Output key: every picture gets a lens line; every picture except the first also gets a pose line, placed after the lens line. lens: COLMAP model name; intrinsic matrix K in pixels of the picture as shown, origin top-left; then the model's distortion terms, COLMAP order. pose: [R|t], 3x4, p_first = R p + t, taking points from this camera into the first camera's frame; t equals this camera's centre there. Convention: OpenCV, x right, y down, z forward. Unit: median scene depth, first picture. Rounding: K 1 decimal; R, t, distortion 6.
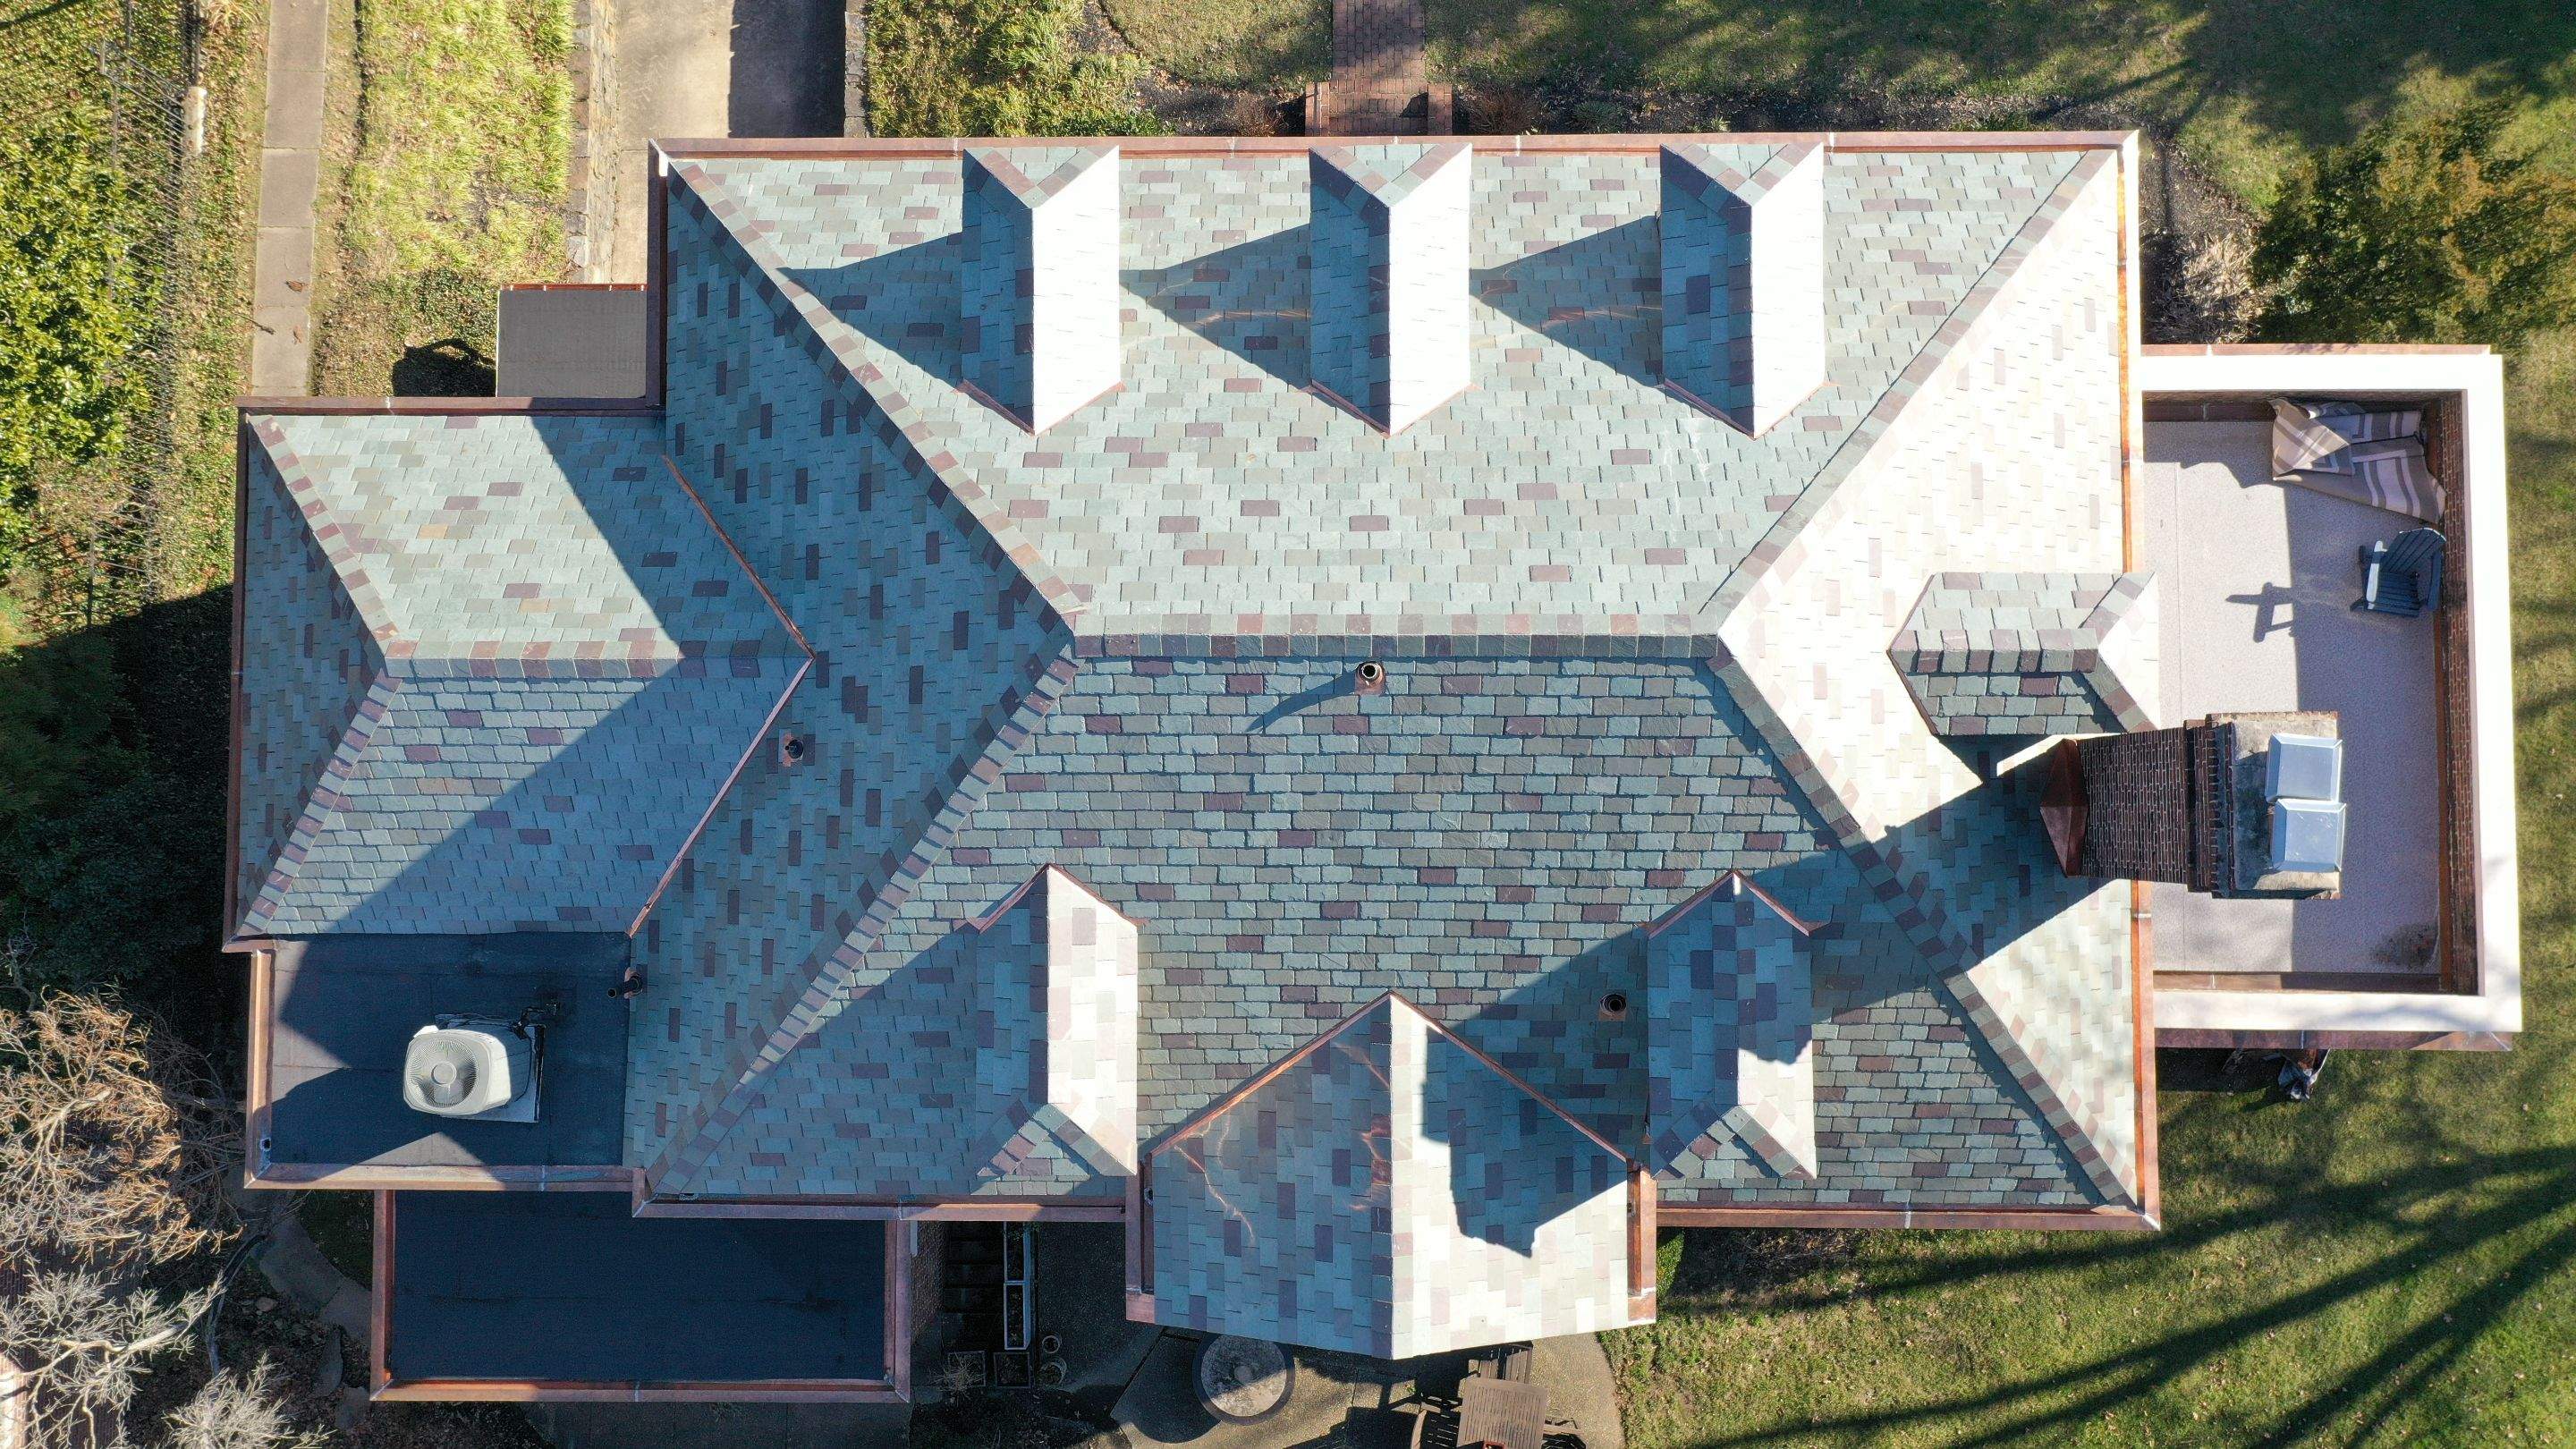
lens RADIAL K [[1983.7, 0, 1288.0], [0, 1983.7, 724.5], [0, 0, 1]] dist [0.004168, 0.002814]
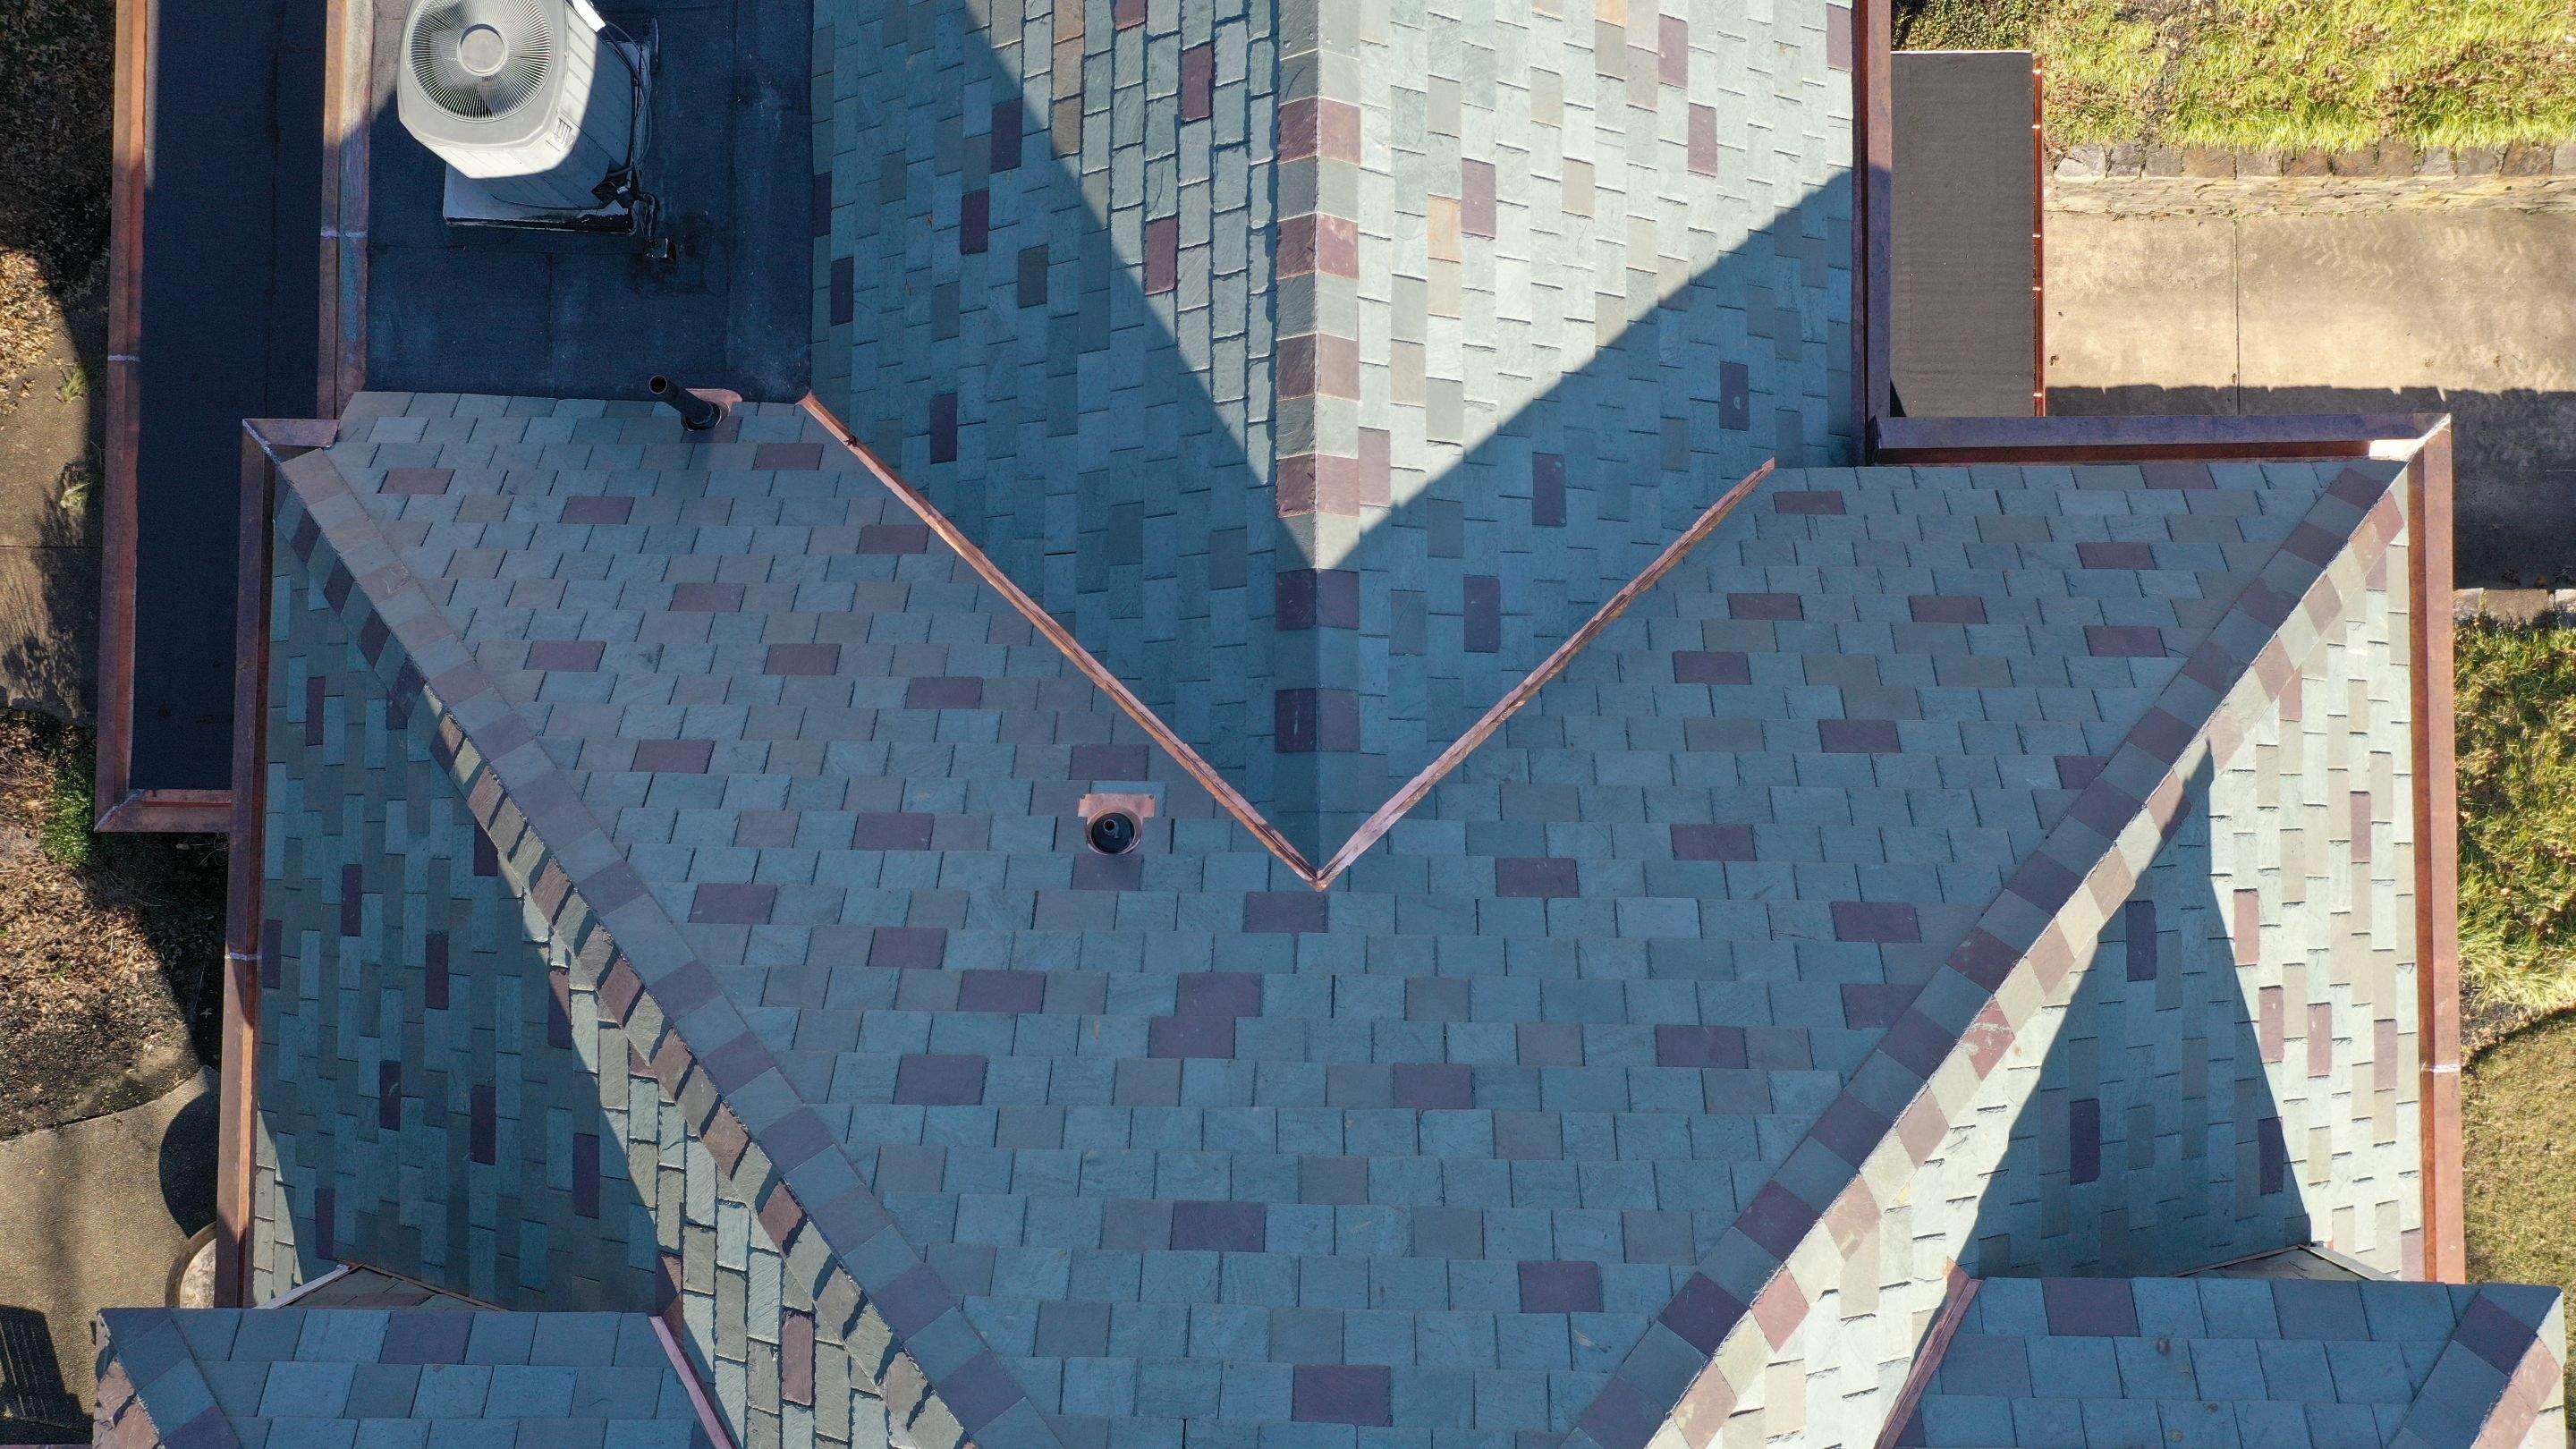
lens RADIAL K [[1983.7, 0, 1288.0], [0, 1983.7, 724.5], [0, 0, 1]] dist [0.004168, 0.002814]
pose [[-0.002329, 0.999860, -0.016552, -0.254250], [-0.996839, -0.001007, 0.079440, -0.059312], [0.079412, 0.016684, 0.996702, 0.537433]]
